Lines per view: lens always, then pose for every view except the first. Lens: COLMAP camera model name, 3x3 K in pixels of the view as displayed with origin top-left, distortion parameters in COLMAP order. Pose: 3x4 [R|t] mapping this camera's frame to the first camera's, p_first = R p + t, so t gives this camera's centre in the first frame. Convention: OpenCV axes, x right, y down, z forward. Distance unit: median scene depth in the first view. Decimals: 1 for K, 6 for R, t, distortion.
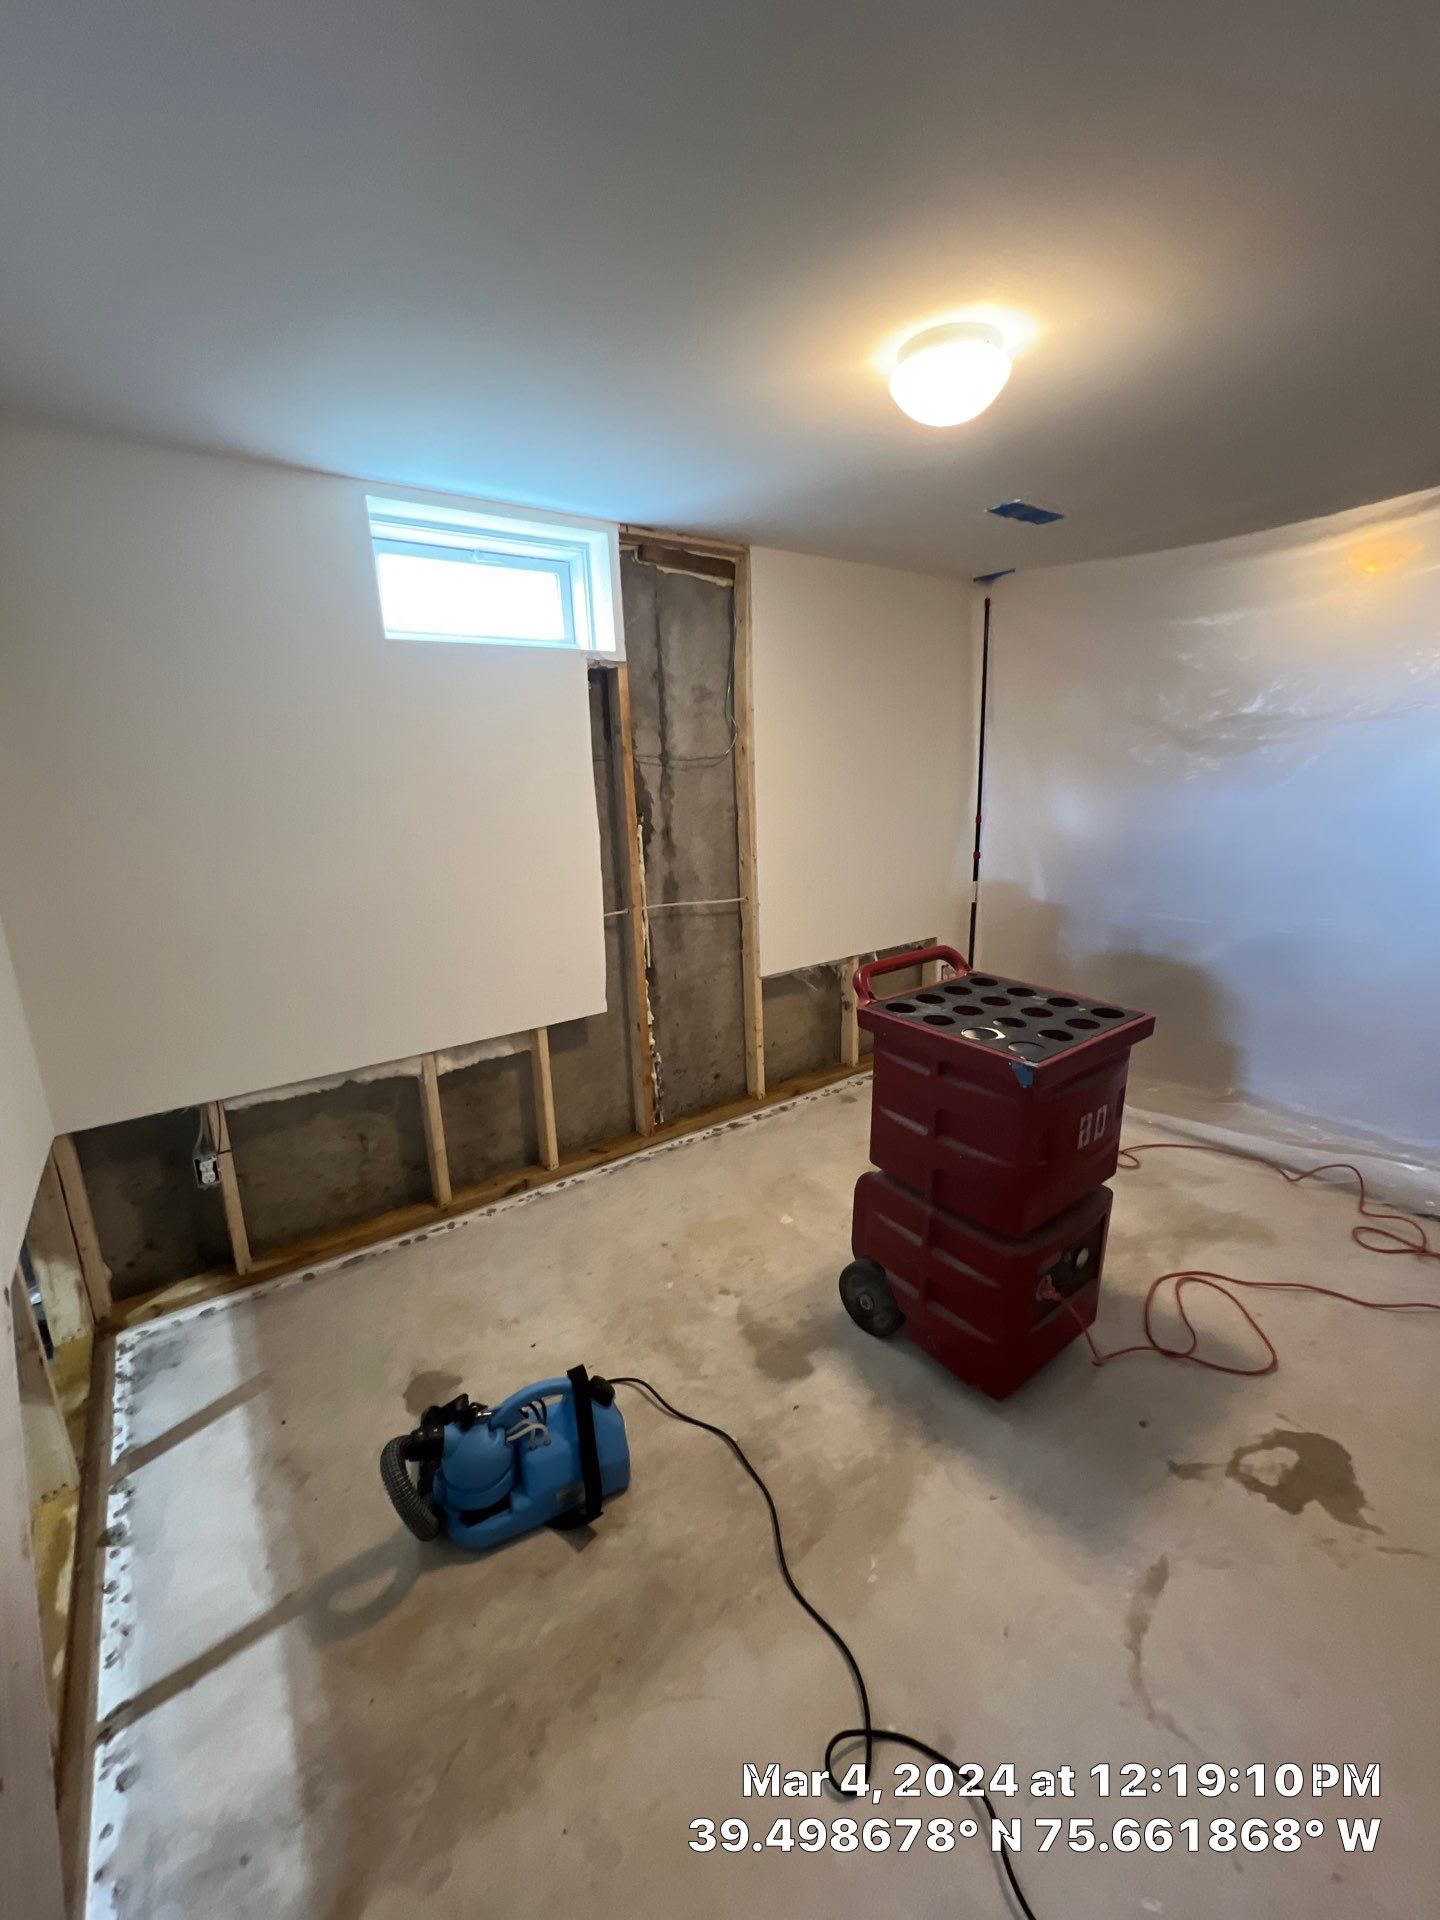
lens RADIAL K [[783.2, 0, 730.5], [0, 783.2, 954.8], [0, 0, 1]] dist [-0.001993, 0.000279]
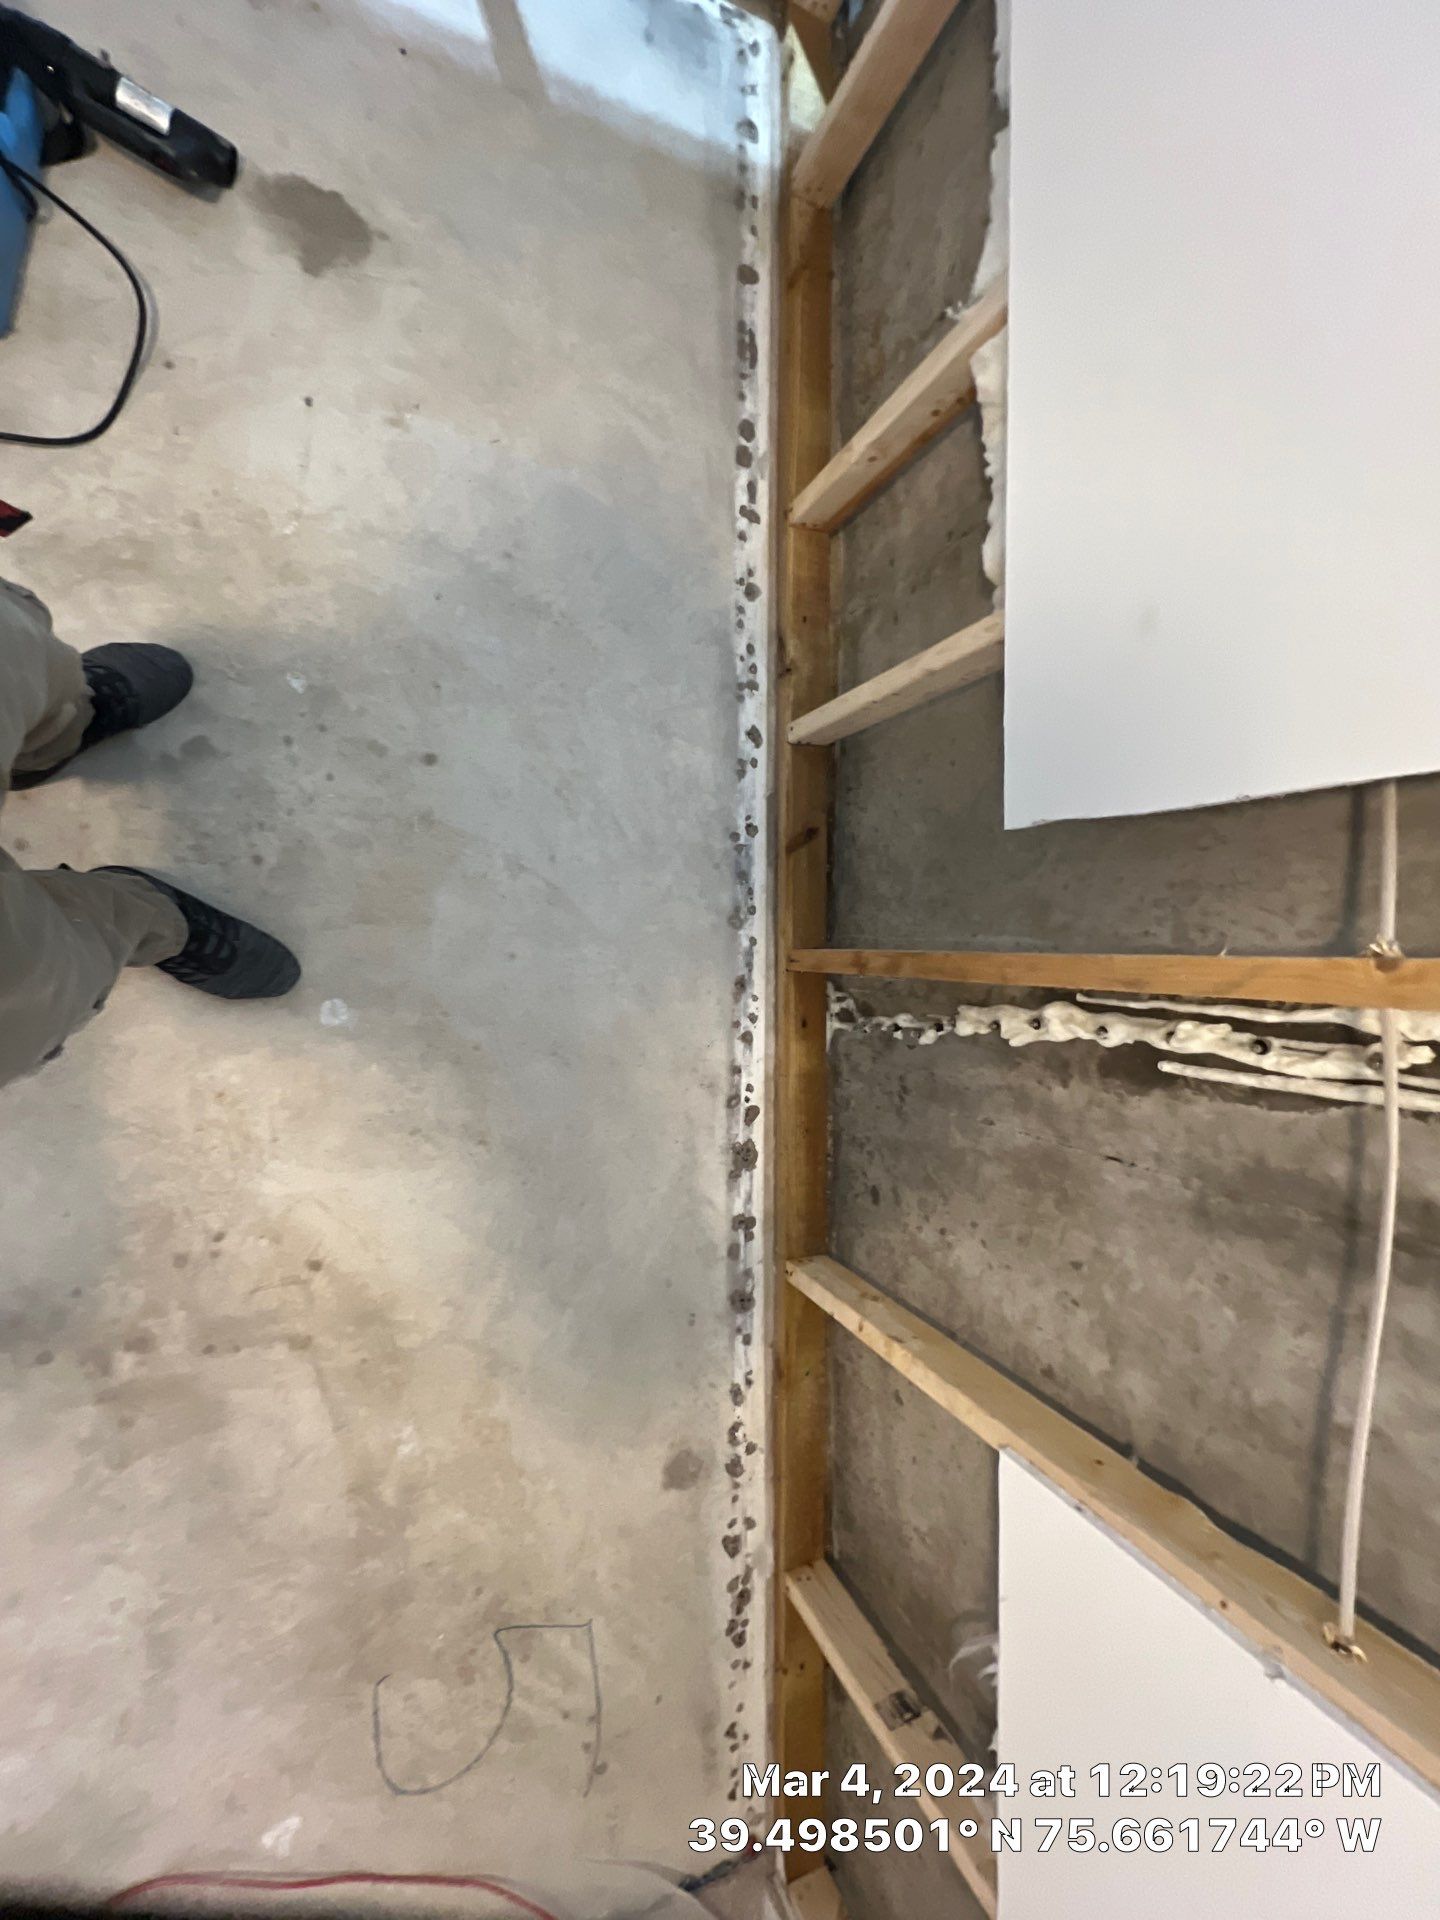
lens RADIAL K [[783.2, 0, 730.5], [0, 783.2, 954.8], [0, 0, 1]] dist [-0.001993, 0.000279]
pose [[-0.554179, 0.808957, -0.196147, 0.004564], [-0.545369, -0.174841, 0.819758, -0.145641], [0.628855, 0.561266, 0.538073, 0.872328]]
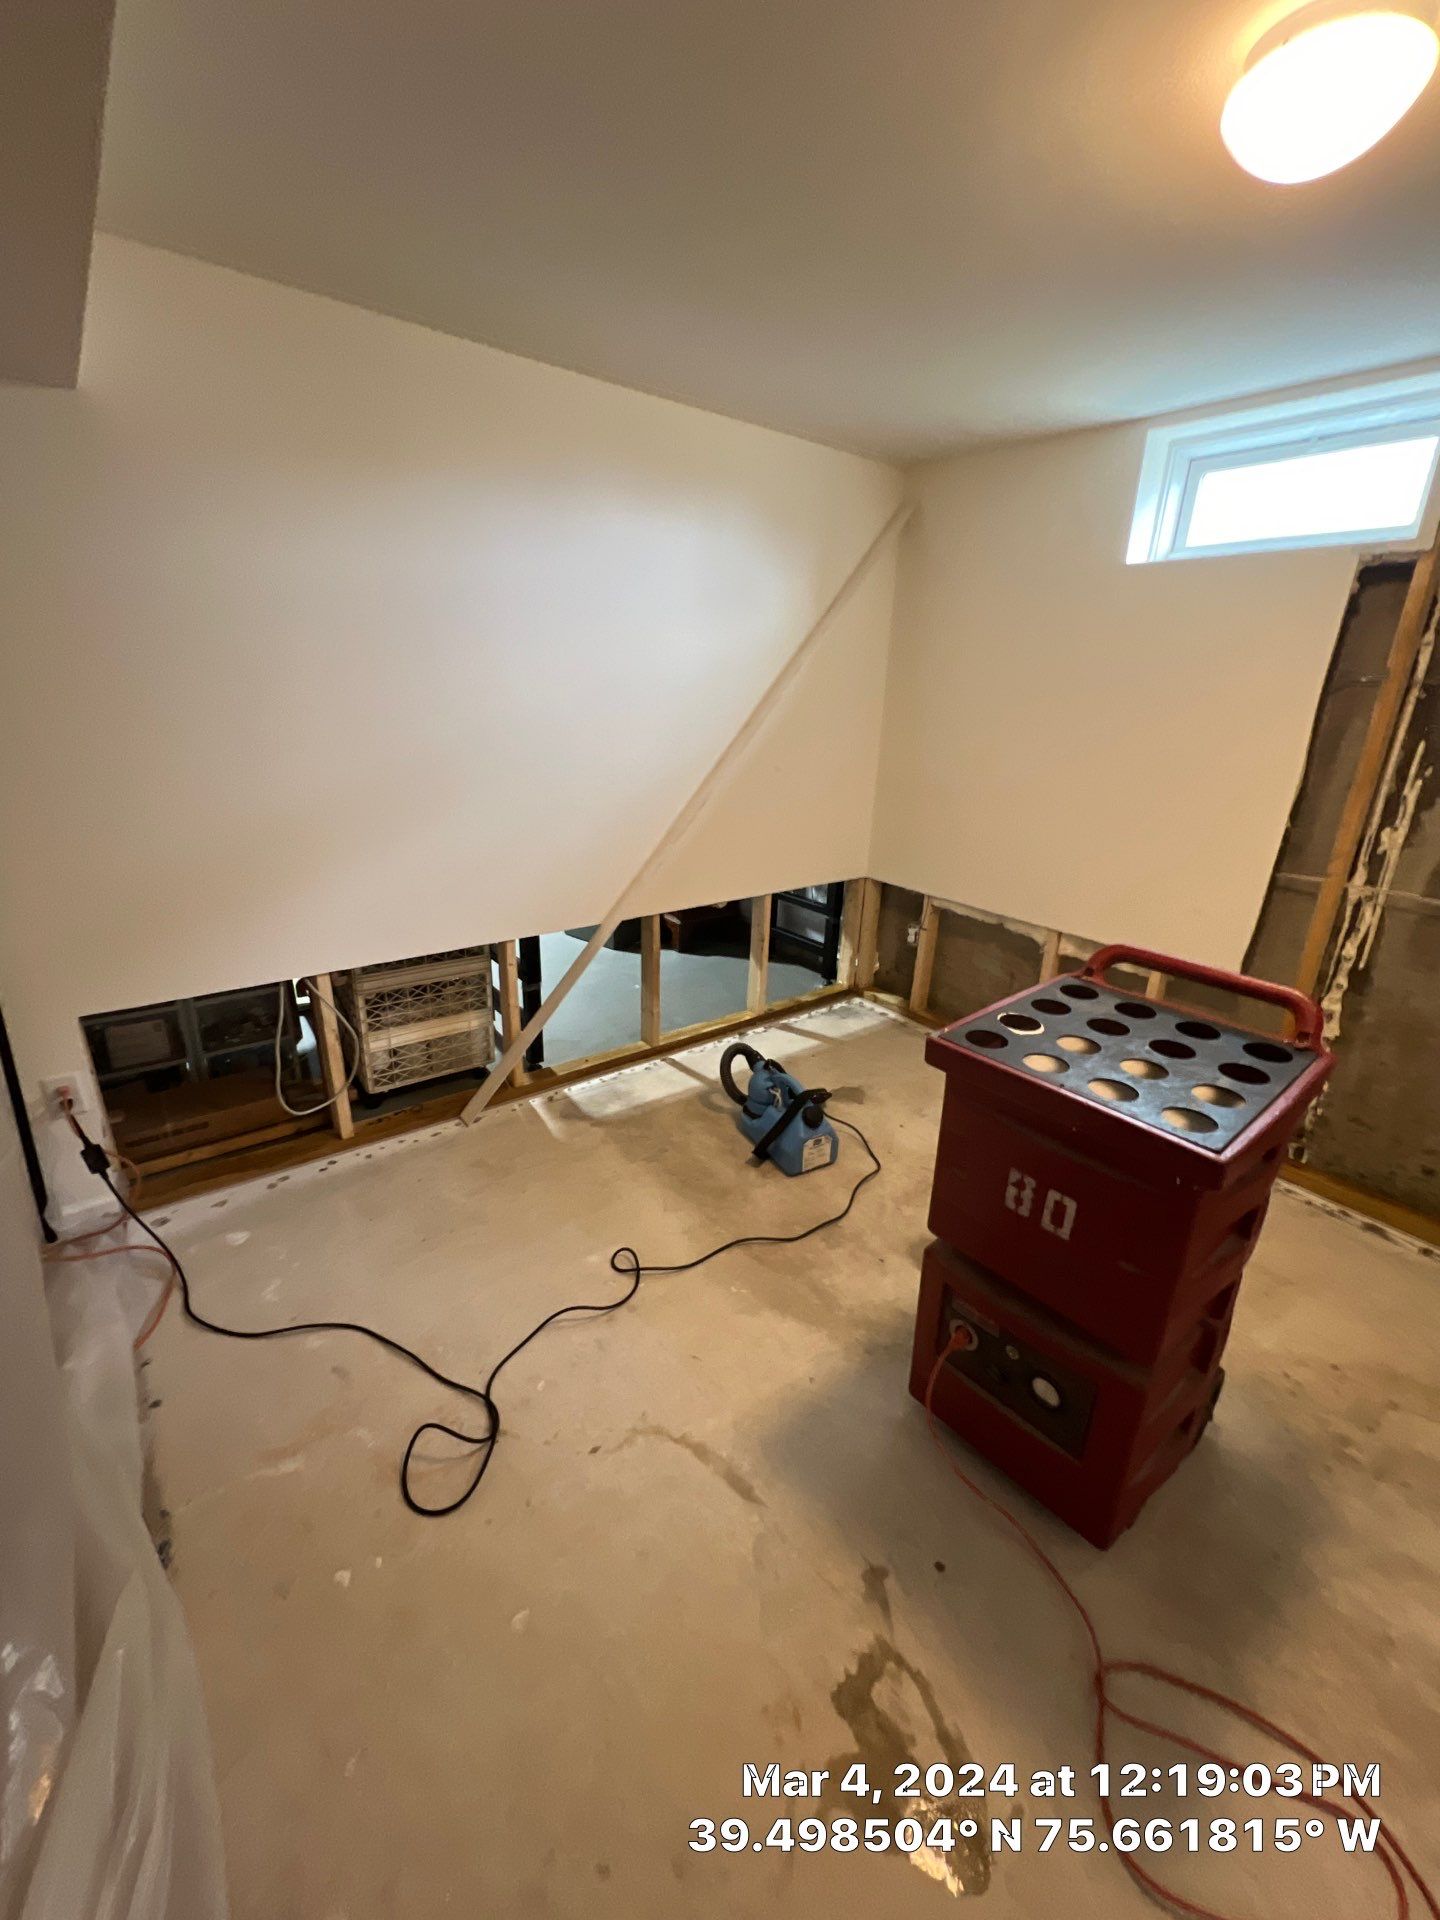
lens RADIAL K [[783.0, 0, 717.2], [0, 783.0, 951.7], [0, 0, 1]] dist [-0.002540, -0.000199]
pose [[0.036540, 0.362741, -0.931173, 0.680240], [-0.268230, 0.901163, 0.340525, -0.106920], [0.962662, 0.237326, 0.130227, 0.357018]]
